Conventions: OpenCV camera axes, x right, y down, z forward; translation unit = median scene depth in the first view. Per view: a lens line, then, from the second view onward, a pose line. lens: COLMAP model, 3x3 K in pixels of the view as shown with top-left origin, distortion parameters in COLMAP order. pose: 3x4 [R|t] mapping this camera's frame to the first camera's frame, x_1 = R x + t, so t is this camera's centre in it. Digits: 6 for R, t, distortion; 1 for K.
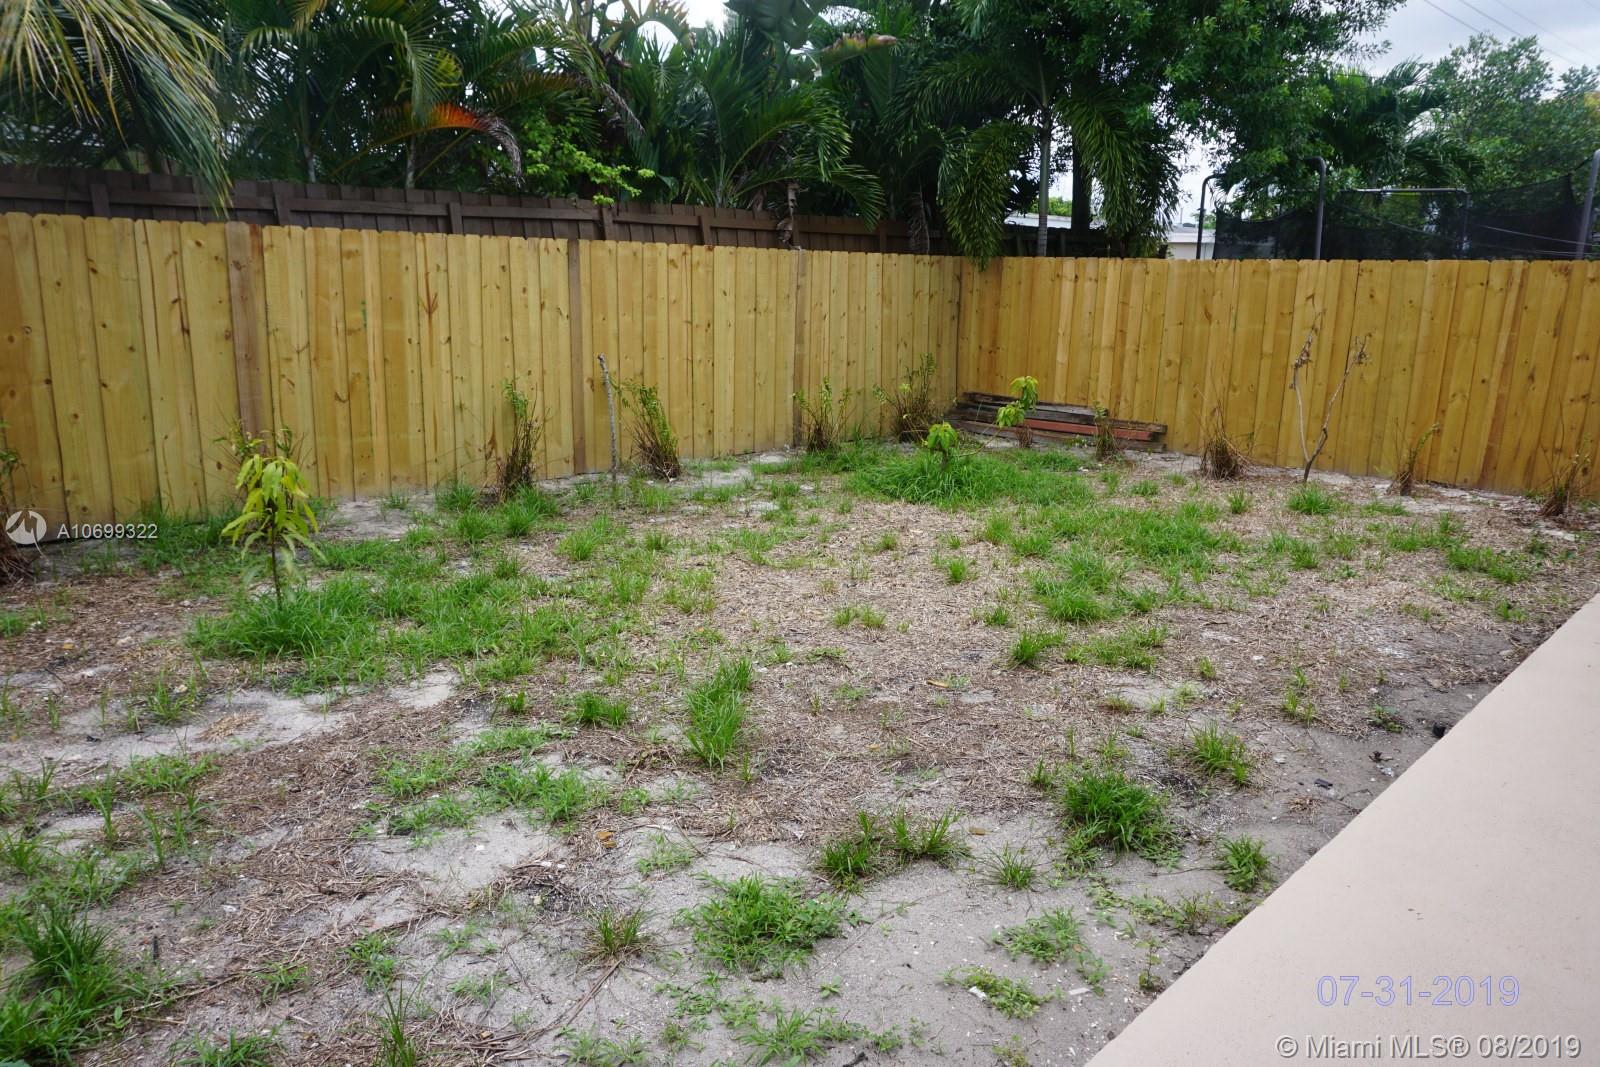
lens RADIAL K [[1072.2, 0, 810.6], [0, 1072.2, 522.4], [0, 0, 1]] dist [-0.012767, -0.001208]
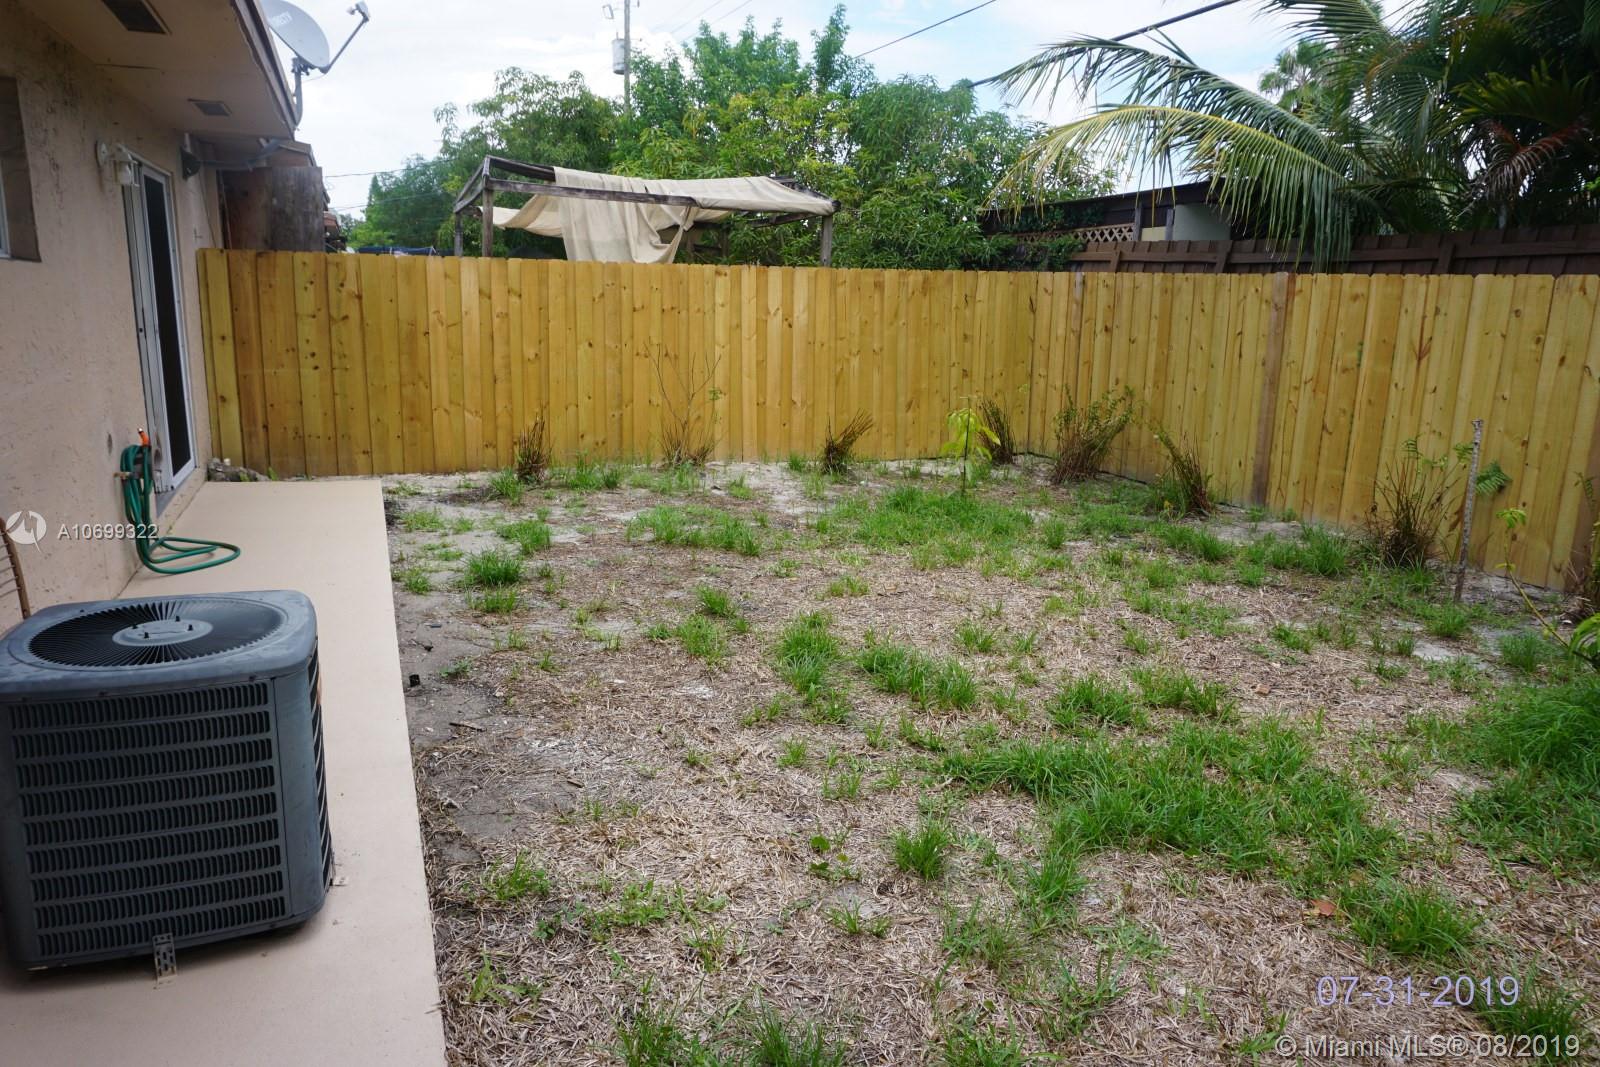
lens RADIAL K [[1072.2, 0, 803.4], [0, 1072.2, 528.9], [0, 0, 1]] dist [-0.012767, -0.001208]
pose [[-0.379128, 0.170691, -0.909465, 0.783685], [-0.242706, 0.930087, 0.275738, -0.196356], [0.892948, 0.325272, -0.311194, 0.915634]]
